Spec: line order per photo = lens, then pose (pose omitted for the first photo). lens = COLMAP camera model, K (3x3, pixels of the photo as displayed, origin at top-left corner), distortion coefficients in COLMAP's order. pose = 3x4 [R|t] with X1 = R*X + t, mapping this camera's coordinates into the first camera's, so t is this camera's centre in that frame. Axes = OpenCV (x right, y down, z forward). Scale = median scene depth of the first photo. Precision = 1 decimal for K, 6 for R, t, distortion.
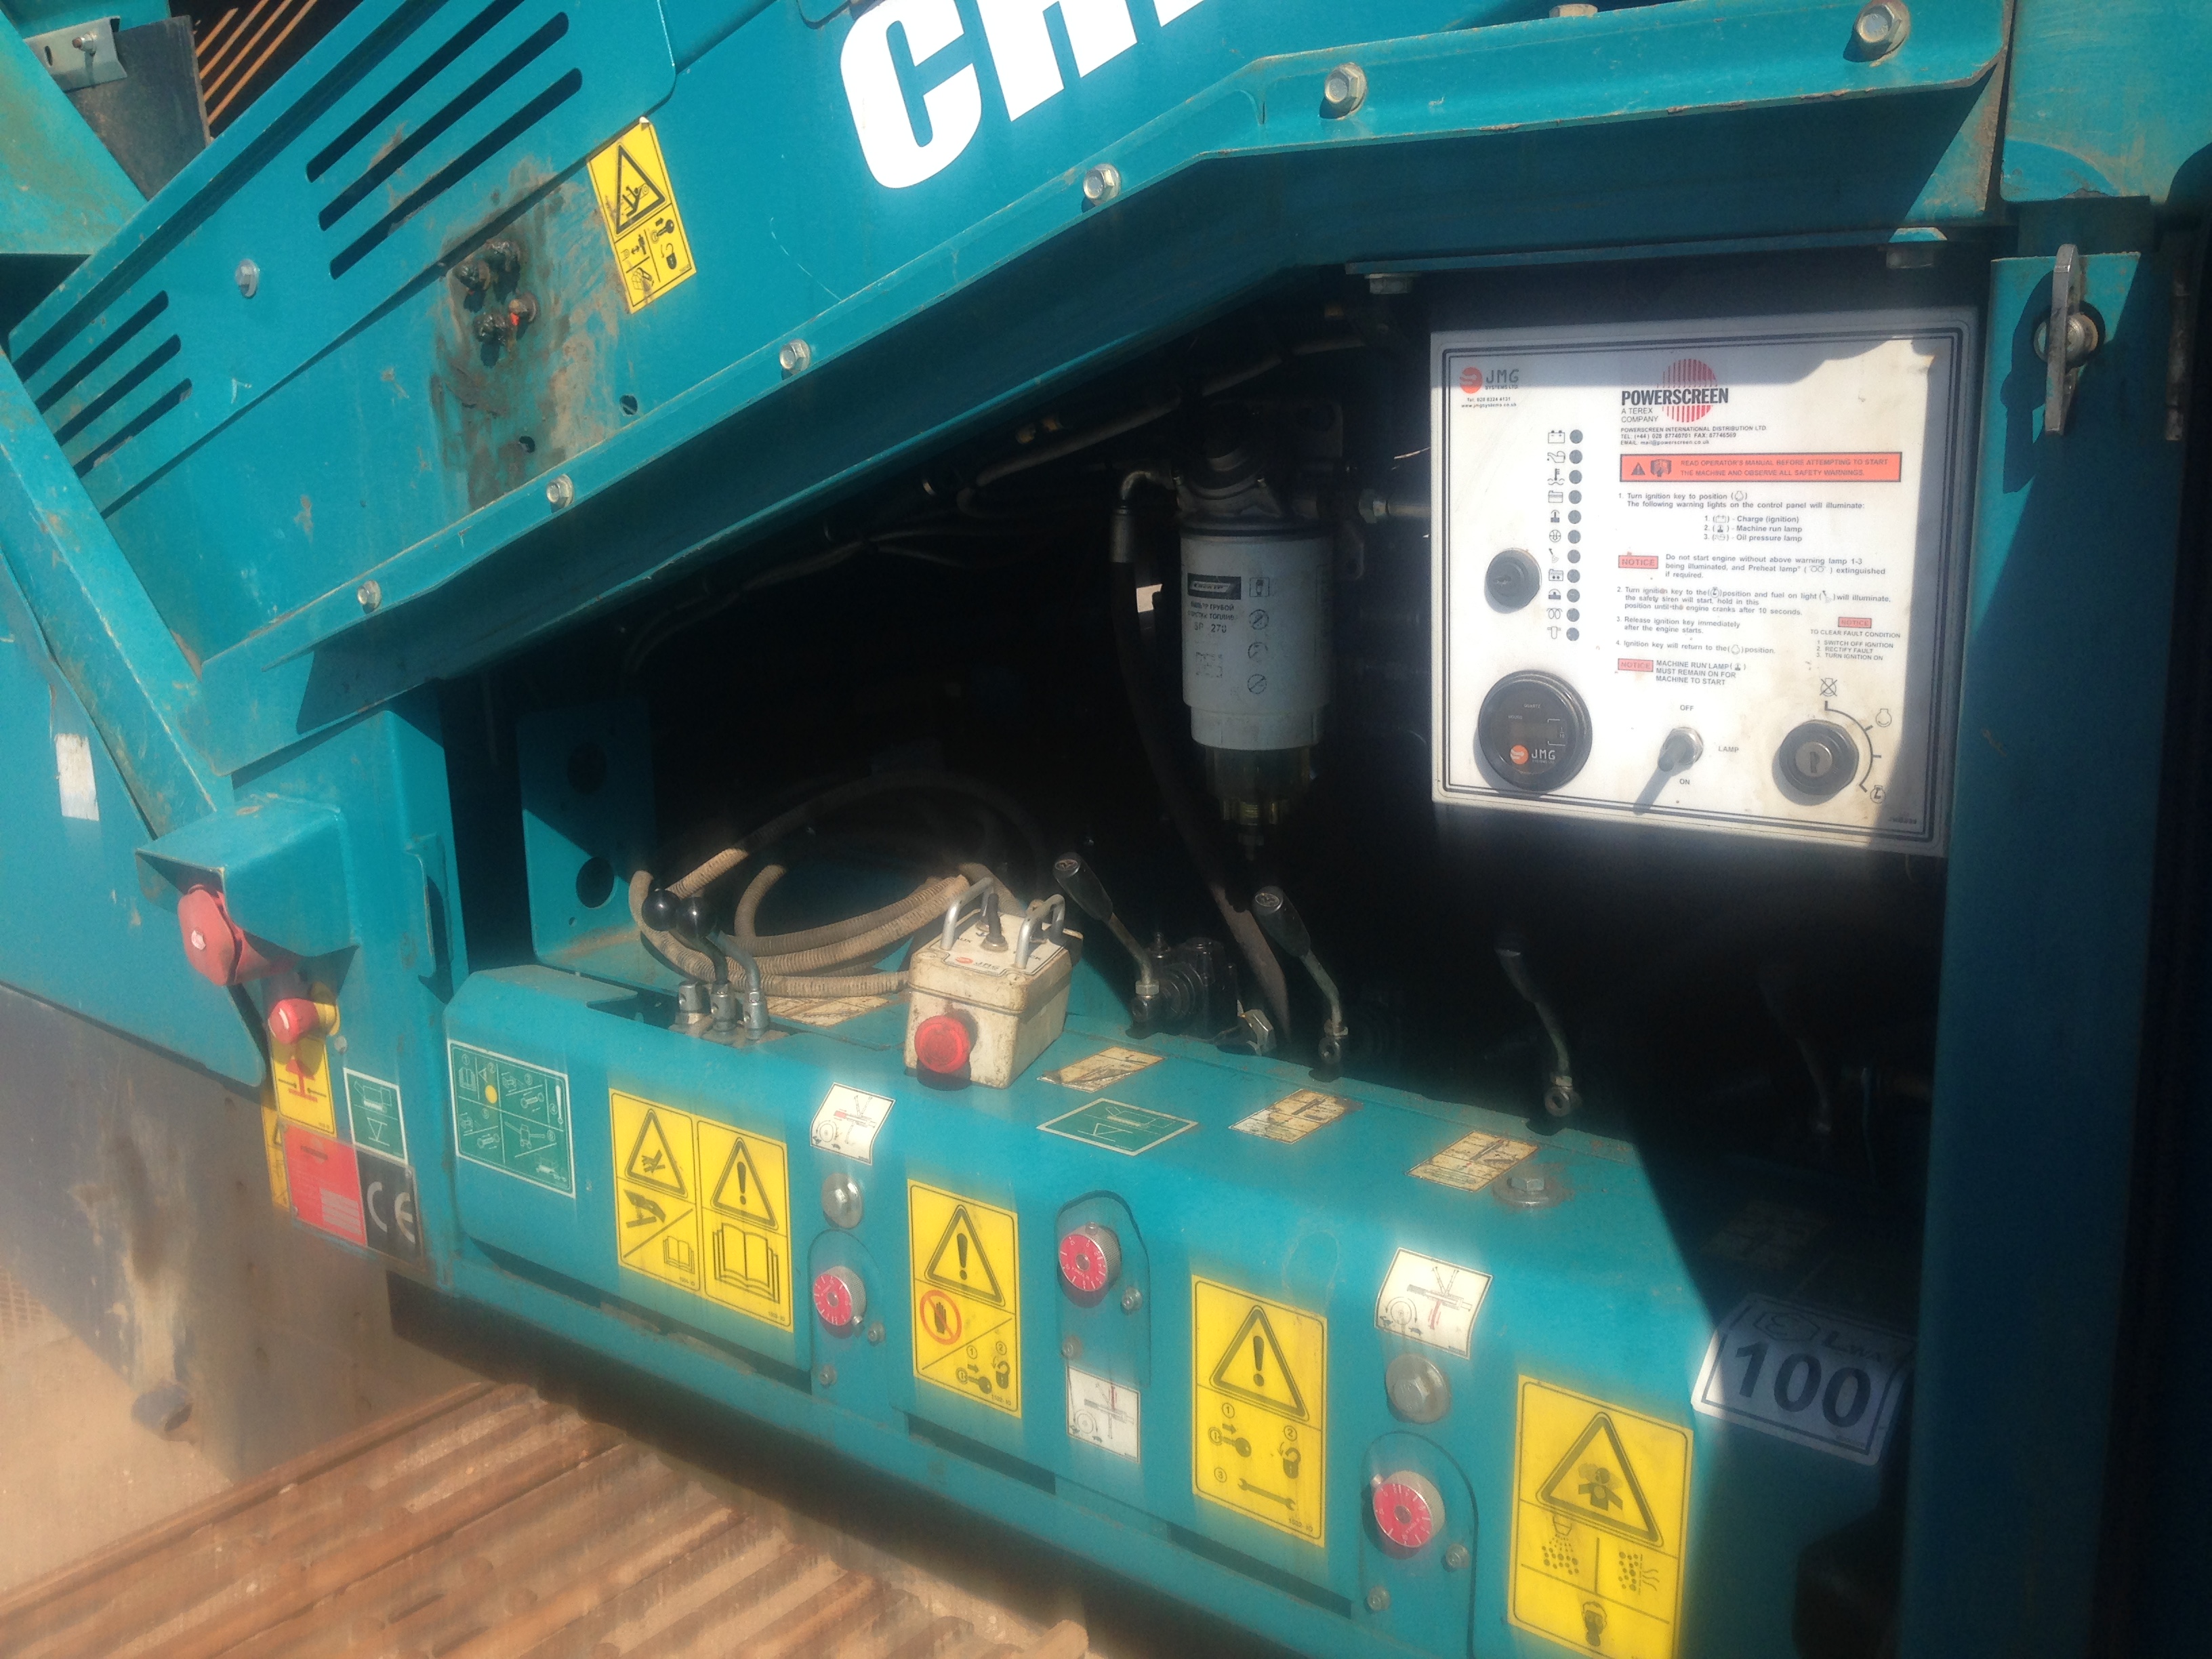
lens RADIAL K [[2060.2, 0, 1106.0], [0, 2060.2, 829.5], [0, 0, 1]] dist [0.061821, -0.007710]
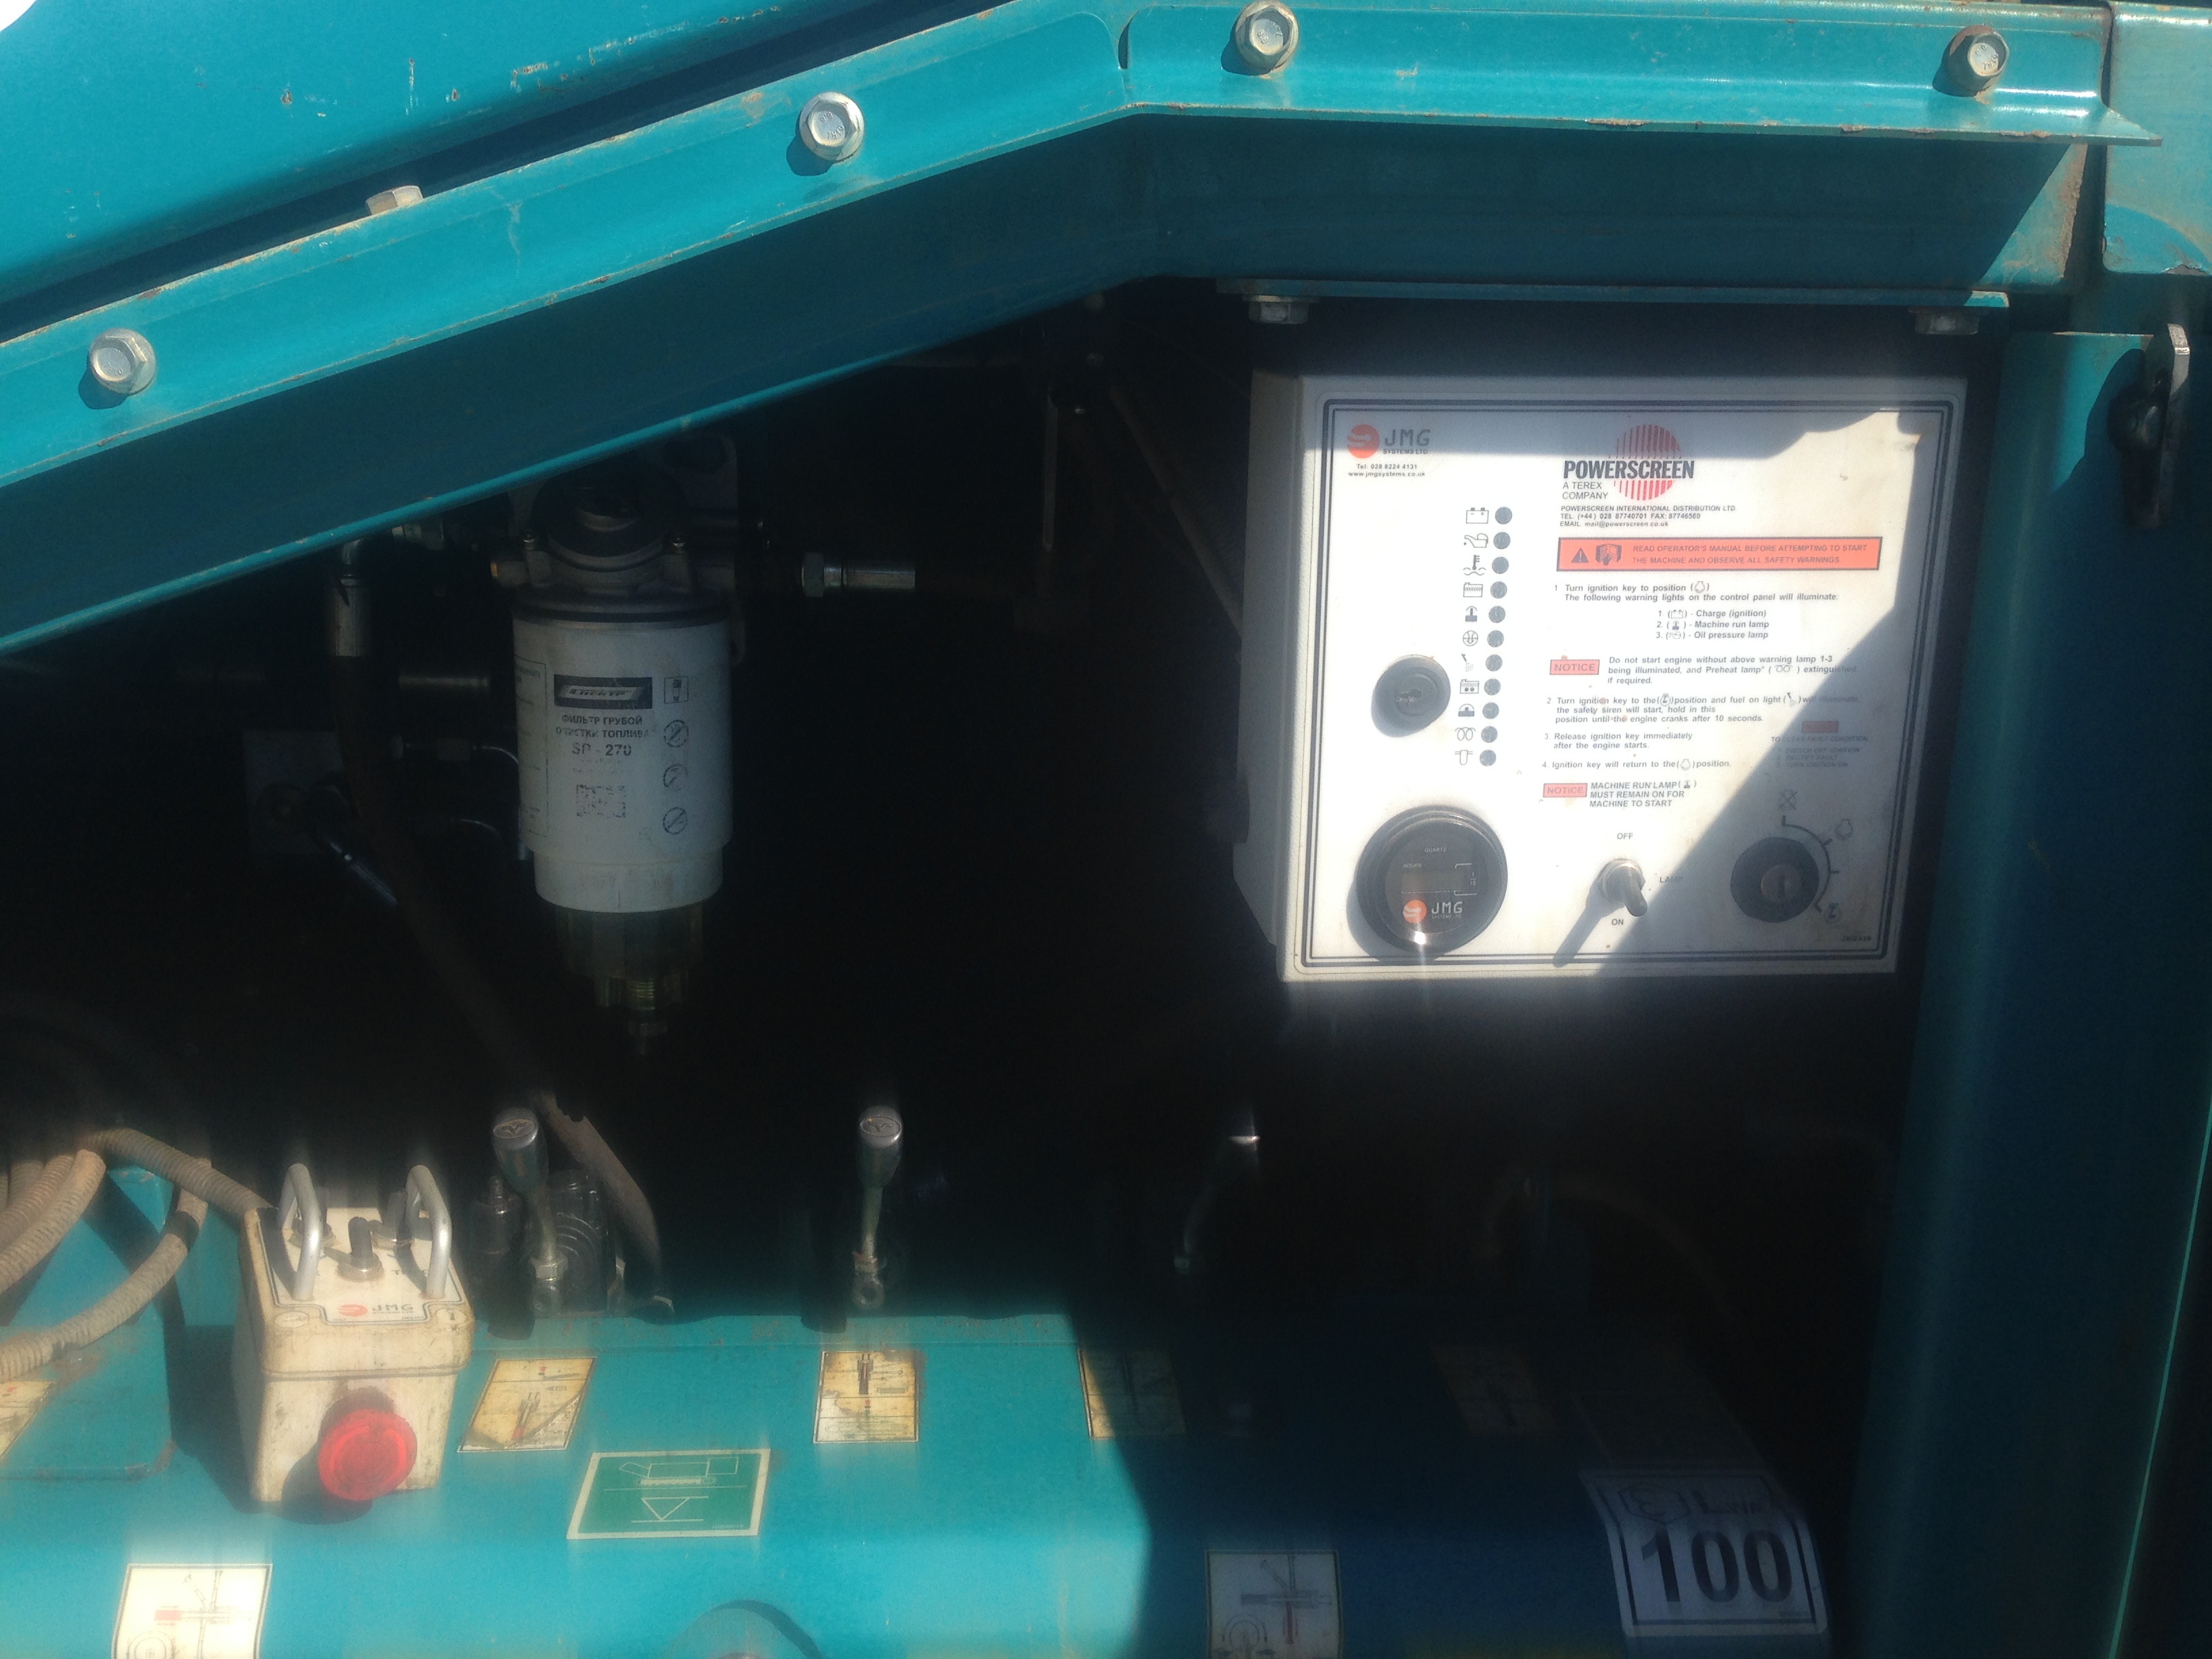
lens RADIAL K [[2060.2, 0, 1106.0], [0, 2060.2, 829.5], [0, 0, 1]] dist [0.061821, -0.007710]
pose [[0.737916, -0.118980, 0.664323, -0.437107], [0.111559, 0.992300, 0.053804, -0.131151], [-0.665609, 0.034408, 0.745507, 0.517511]]
